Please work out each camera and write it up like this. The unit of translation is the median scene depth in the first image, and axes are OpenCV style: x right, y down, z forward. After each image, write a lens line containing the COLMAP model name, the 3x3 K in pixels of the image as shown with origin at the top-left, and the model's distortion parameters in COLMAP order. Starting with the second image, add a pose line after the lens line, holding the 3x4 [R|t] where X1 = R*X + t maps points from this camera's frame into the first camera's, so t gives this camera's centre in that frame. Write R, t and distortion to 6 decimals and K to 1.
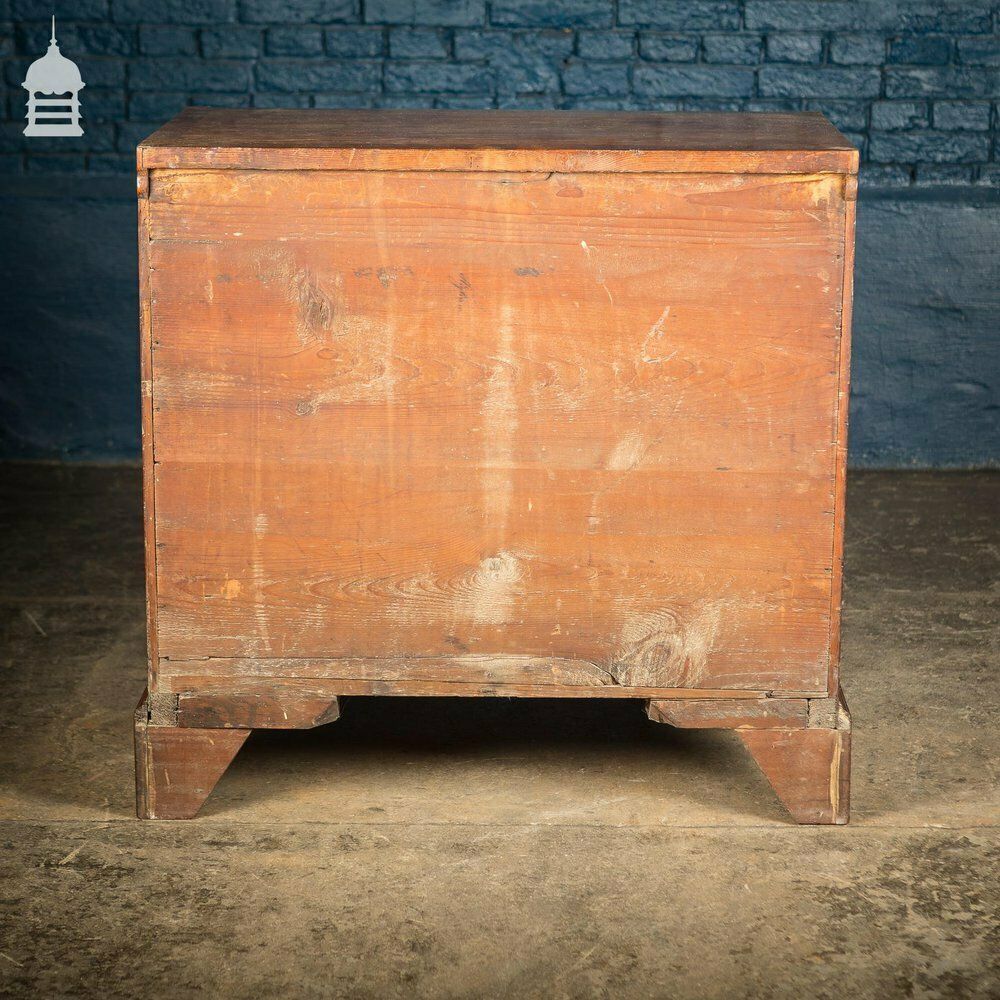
lens RADIAL K [[2881.5, 0, 542.8], [0, 2881.5, 434.5], [0, 0, 1]] dist [-0.048903, 0.000000]
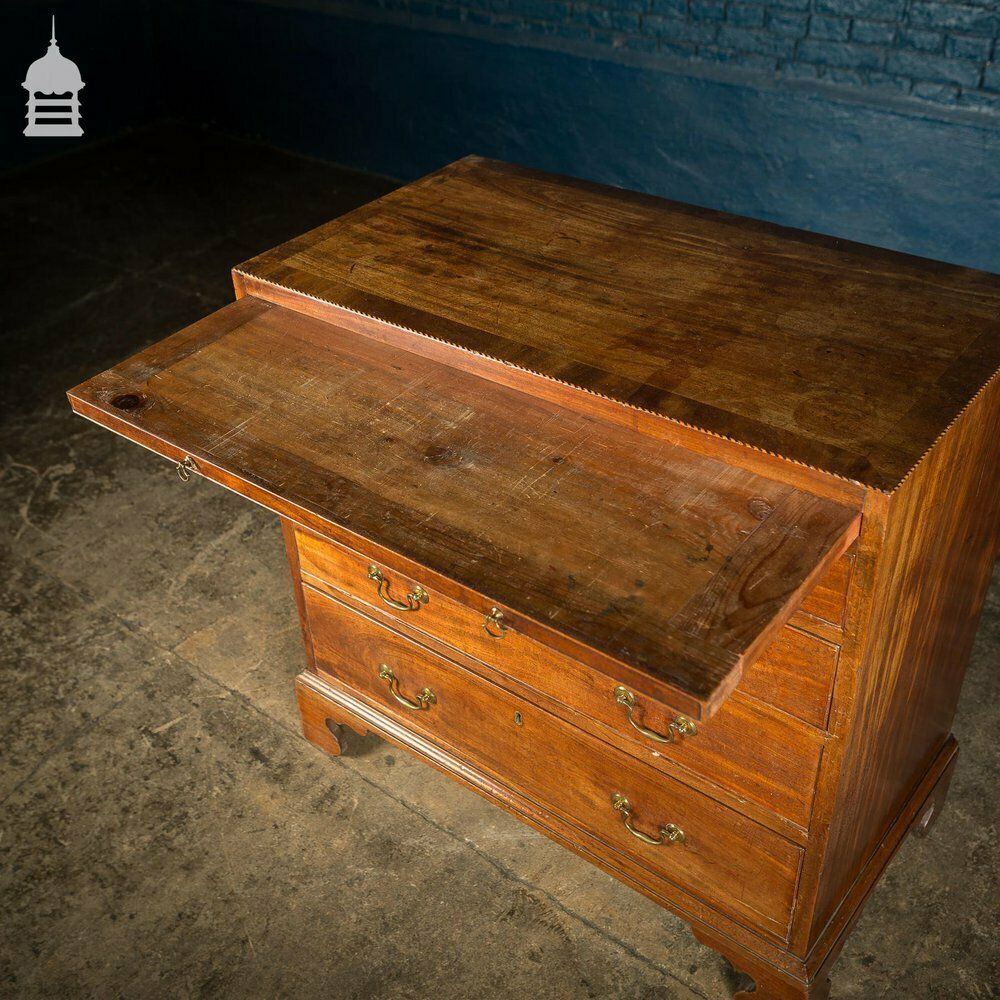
lens RADIAL K [[1158.3, 0, 493.2], [0, 1158.3, 497.6], [0, 0, 1]] dist [-0.003308, 0.000000]
pose [[0.780623, 0.333152, -0.528807, 0.141252], [-0.091533, 0.897905, 0.430566, -0.134364], [0.618263, -0.287707, 0.731421, 0.456549]]
